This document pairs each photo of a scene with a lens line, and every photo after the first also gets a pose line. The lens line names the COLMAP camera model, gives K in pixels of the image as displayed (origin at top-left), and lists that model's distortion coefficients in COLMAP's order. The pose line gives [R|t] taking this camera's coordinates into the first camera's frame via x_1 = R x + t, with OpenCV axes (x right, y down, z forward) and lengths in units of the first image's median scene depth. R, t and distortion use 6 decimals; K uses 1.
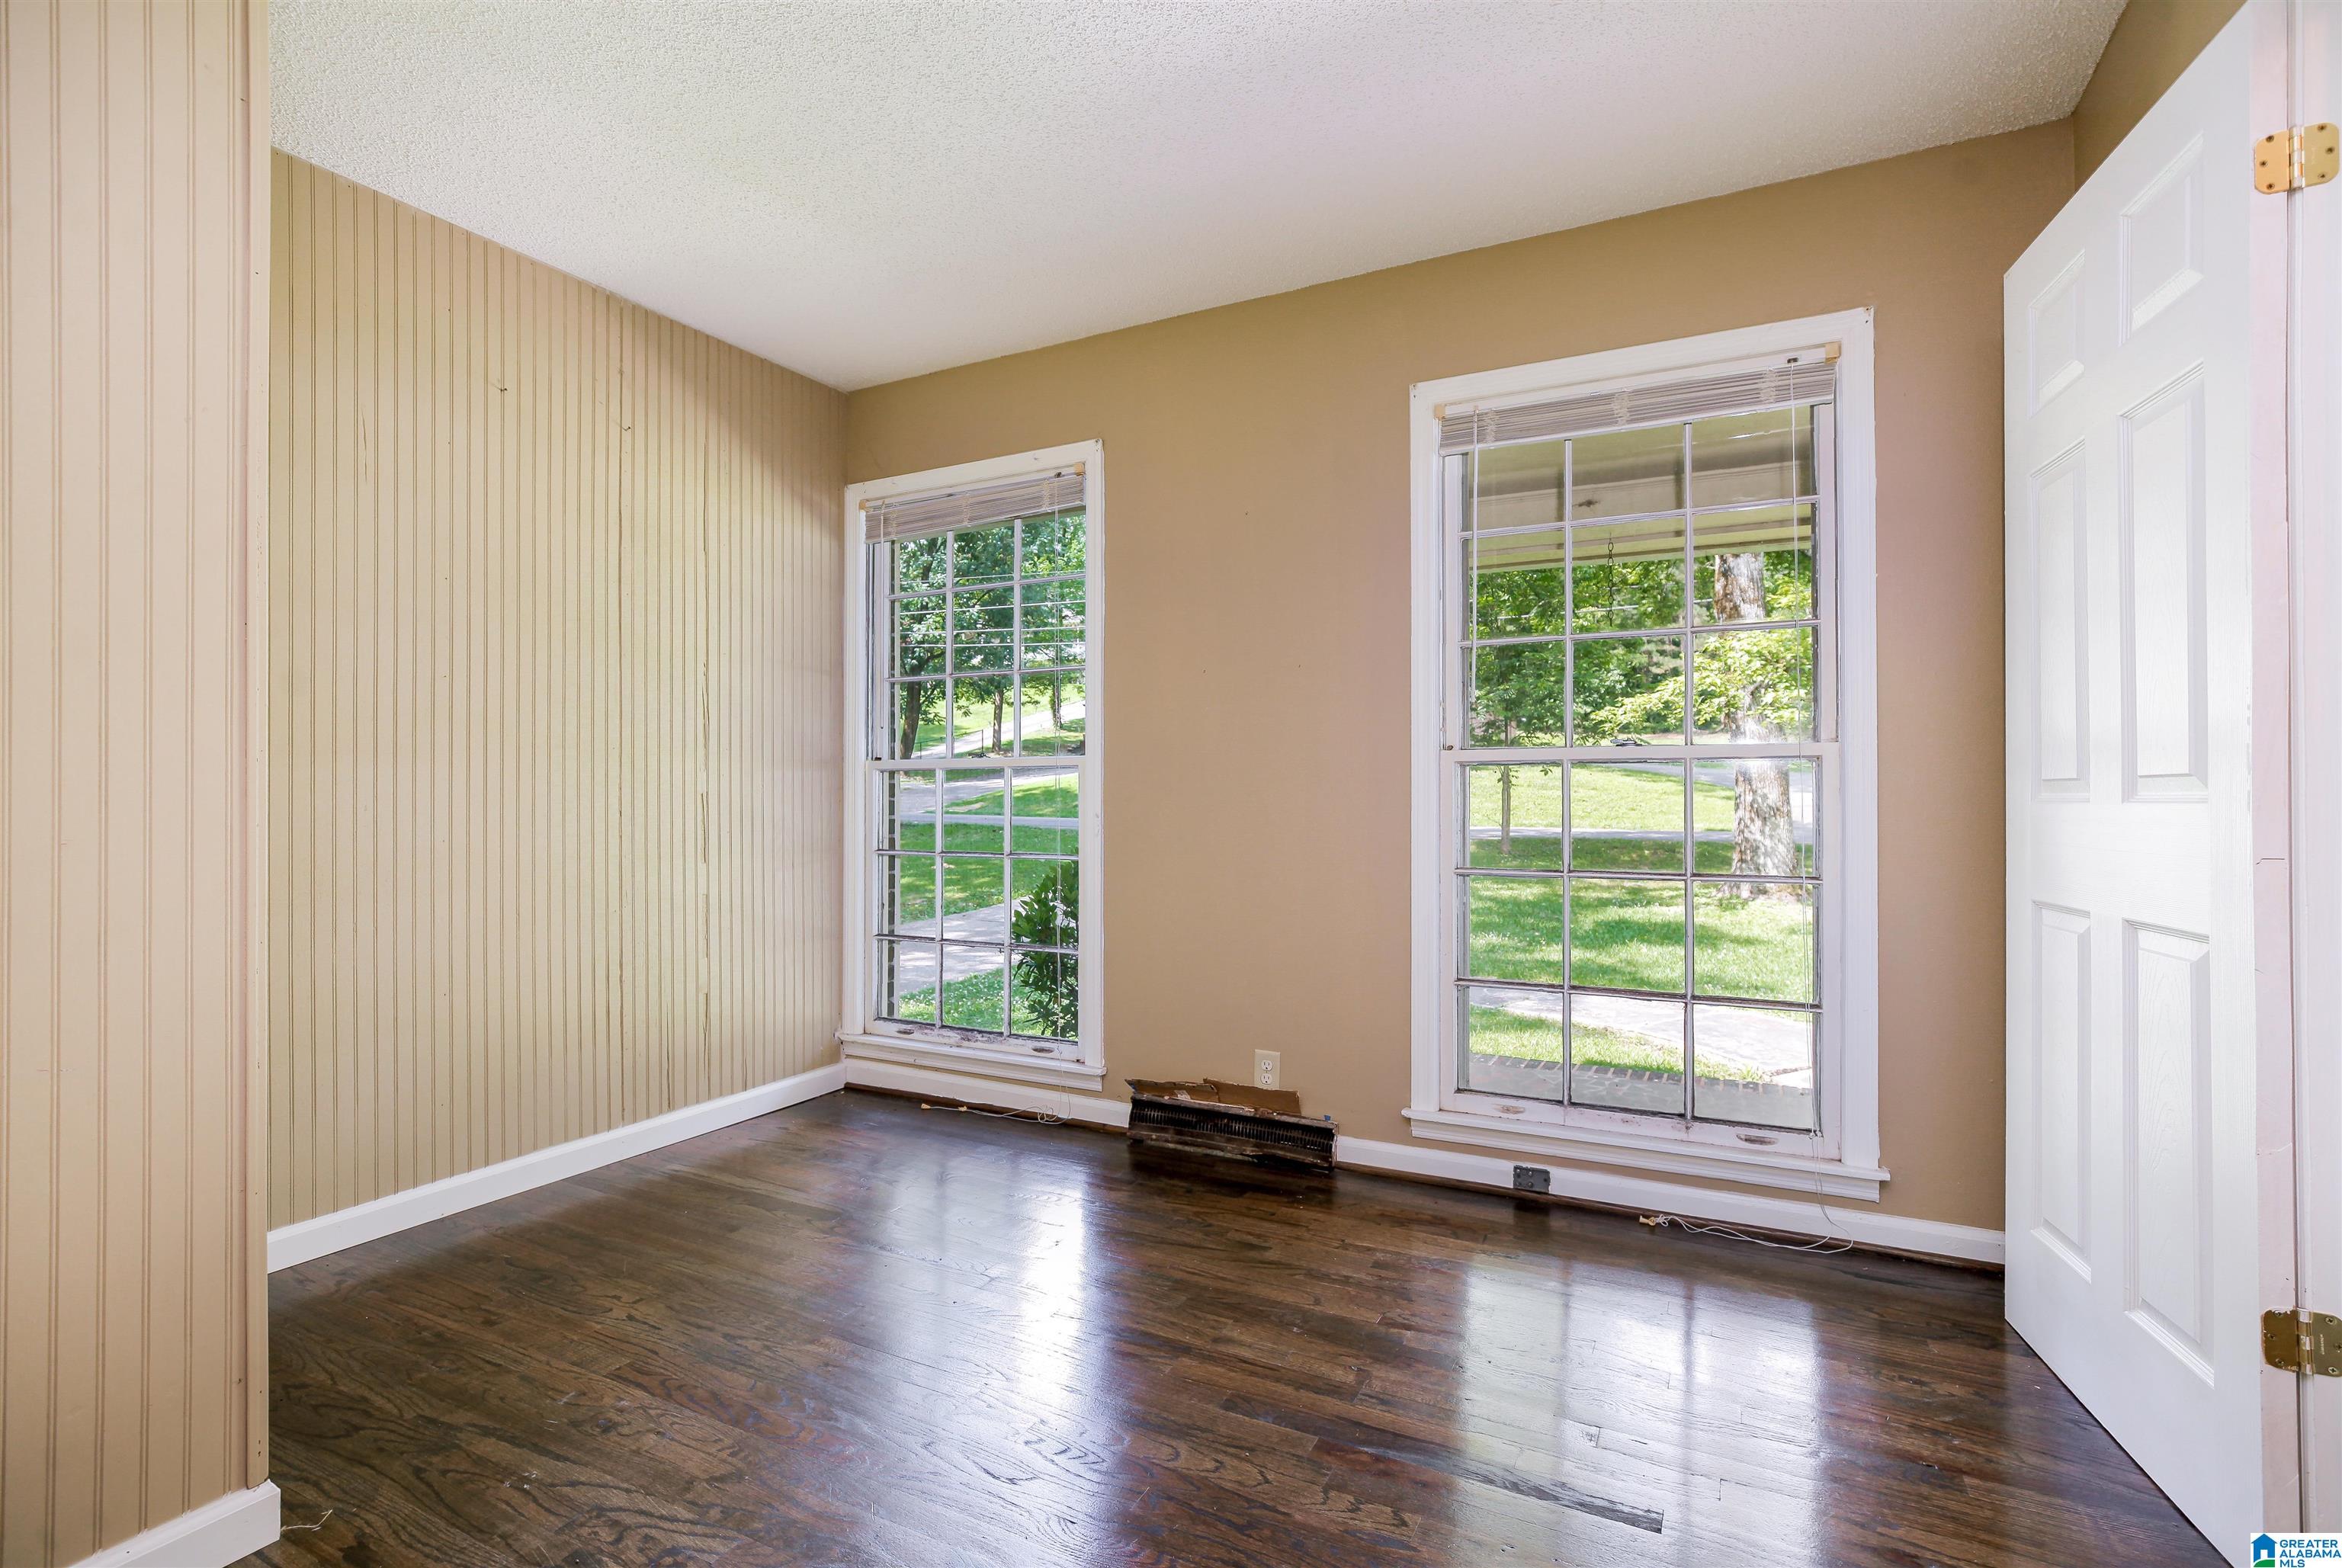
lens RADIAL K [[1105.1, 0, 1181.9], [0, 1105.1, 792.7], [0, 0, 1]] dist [-0.015168, 0.000187]
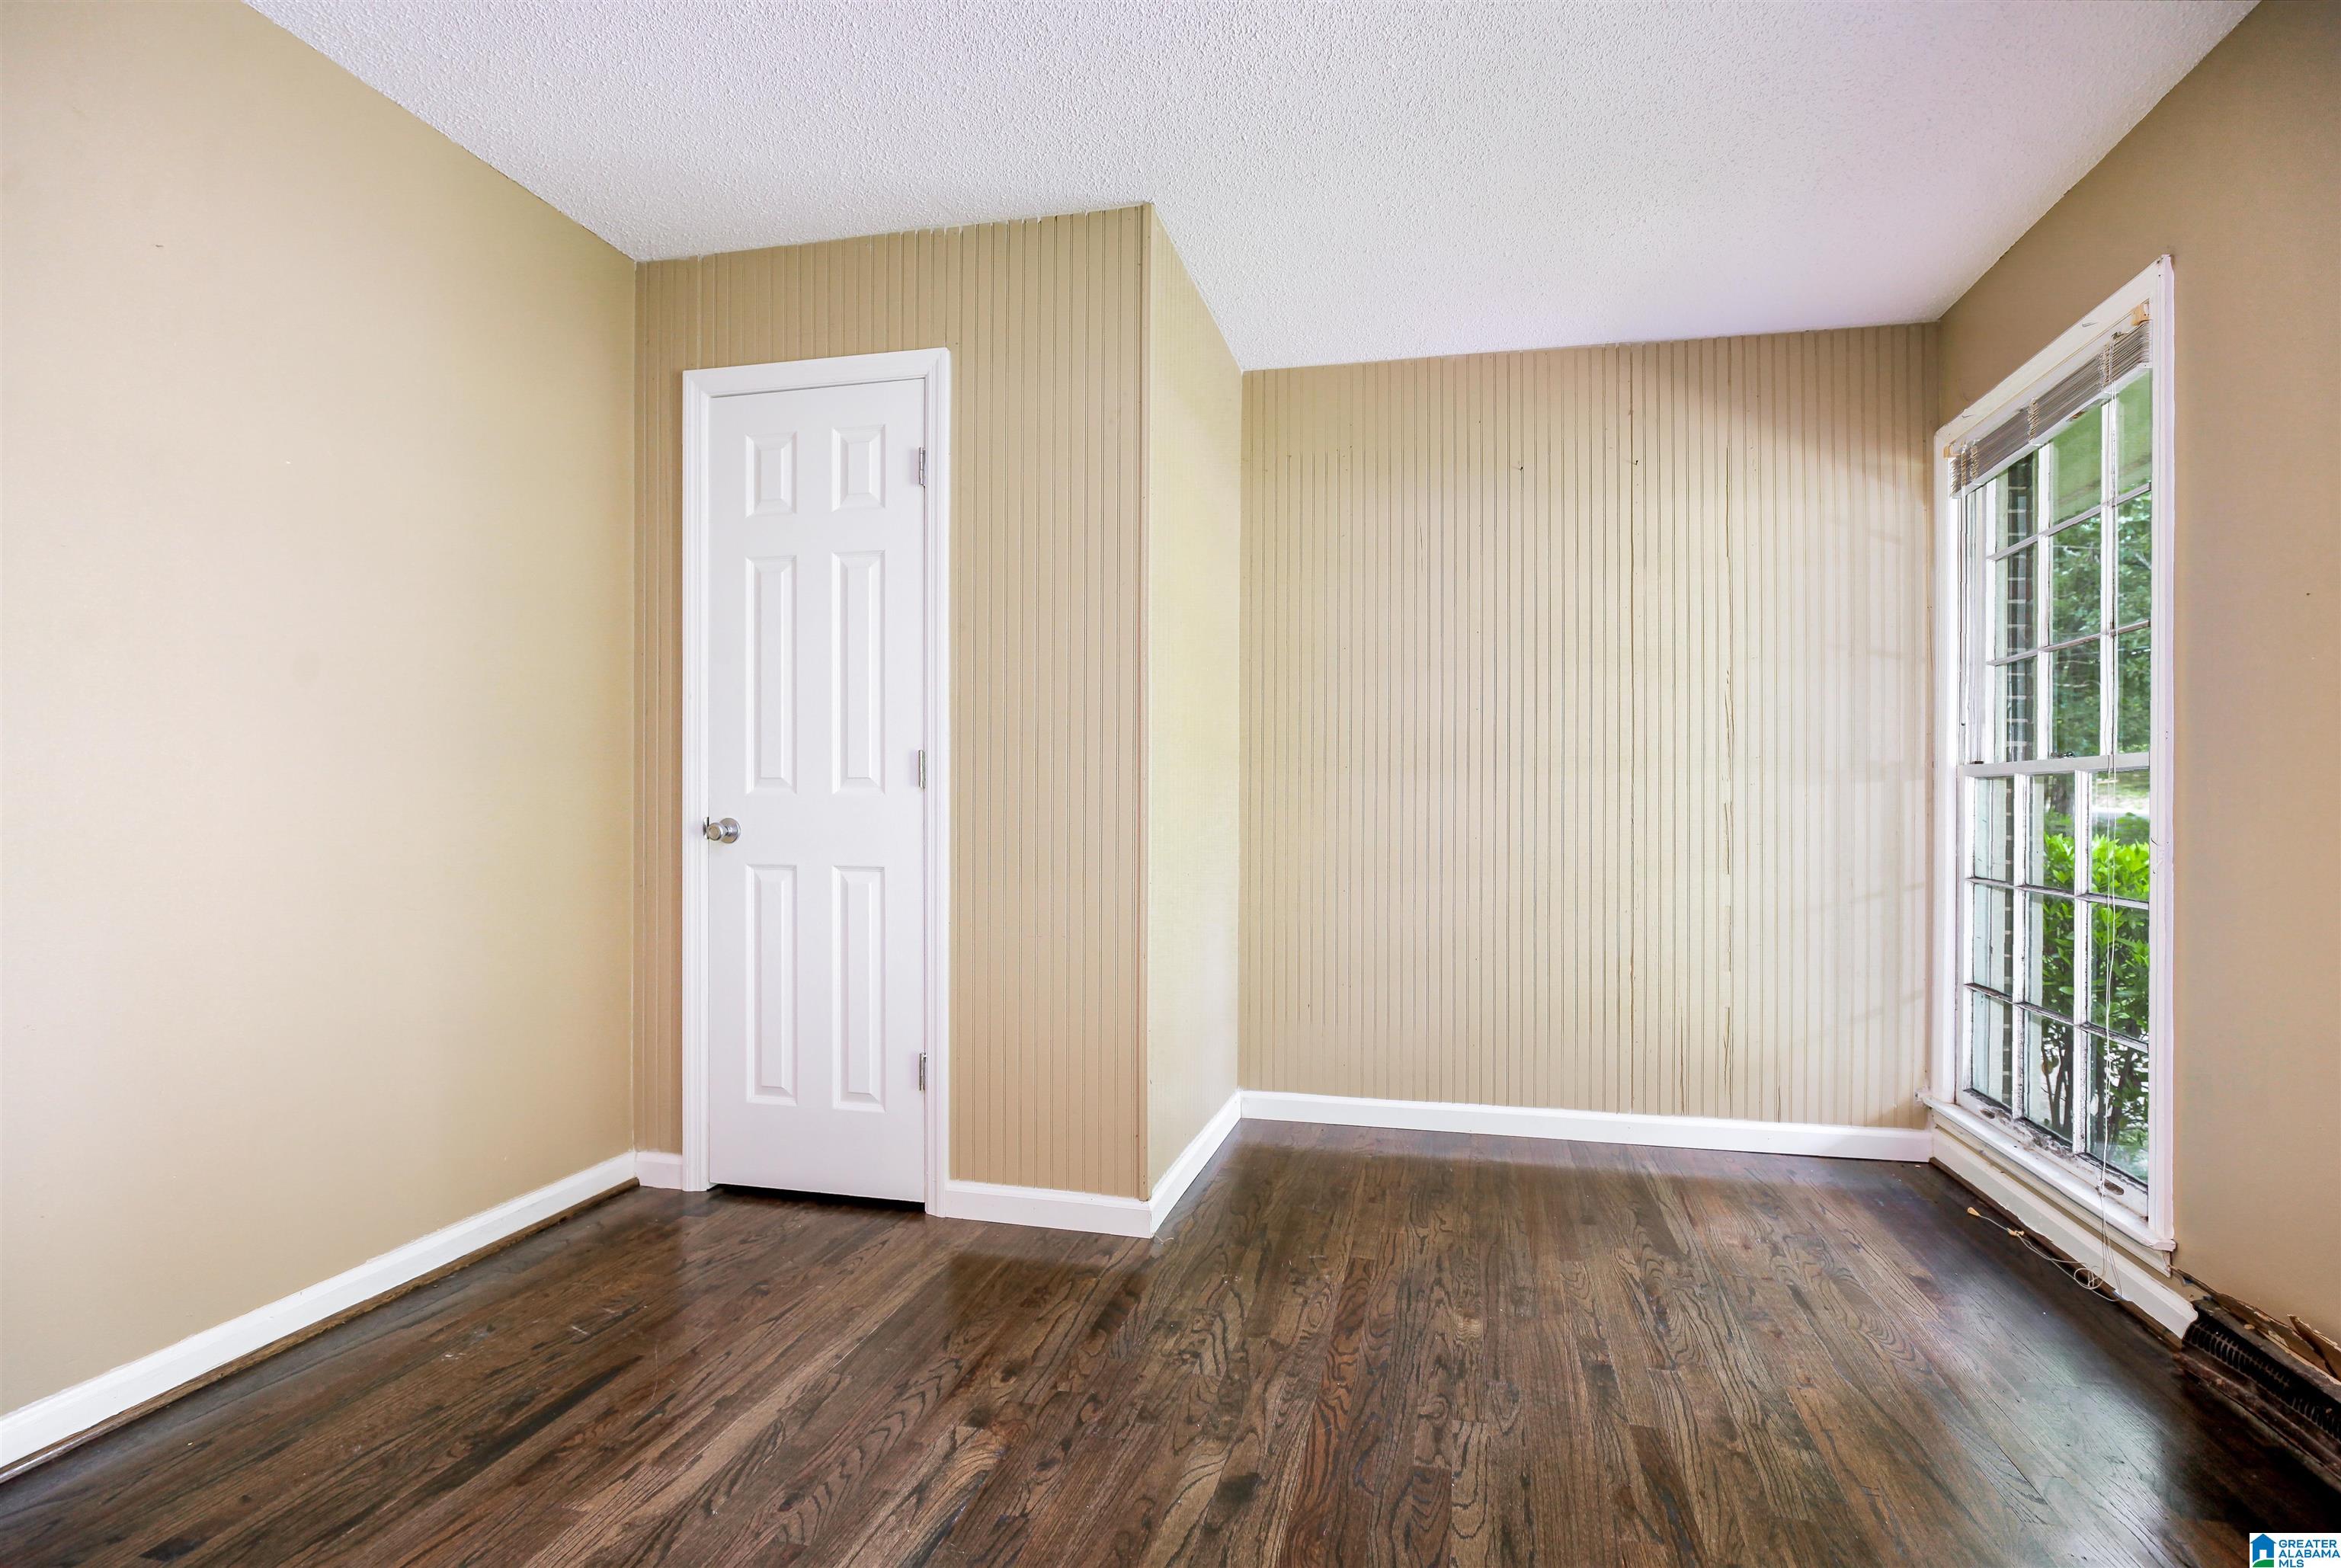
lens RADIAL K [[1130.4, 0, 1233.5], [0, 1130.4, 791.3], [0, 0, 1]] dist [0.000536, 0.000999]
pose [[0.262088, -0.001197, -0.965043, 0.437631], [-0.009993, 0.999942, -0.003954, -0.002121], [0.964992, 0.010680, 0.262060, 0.321550]]
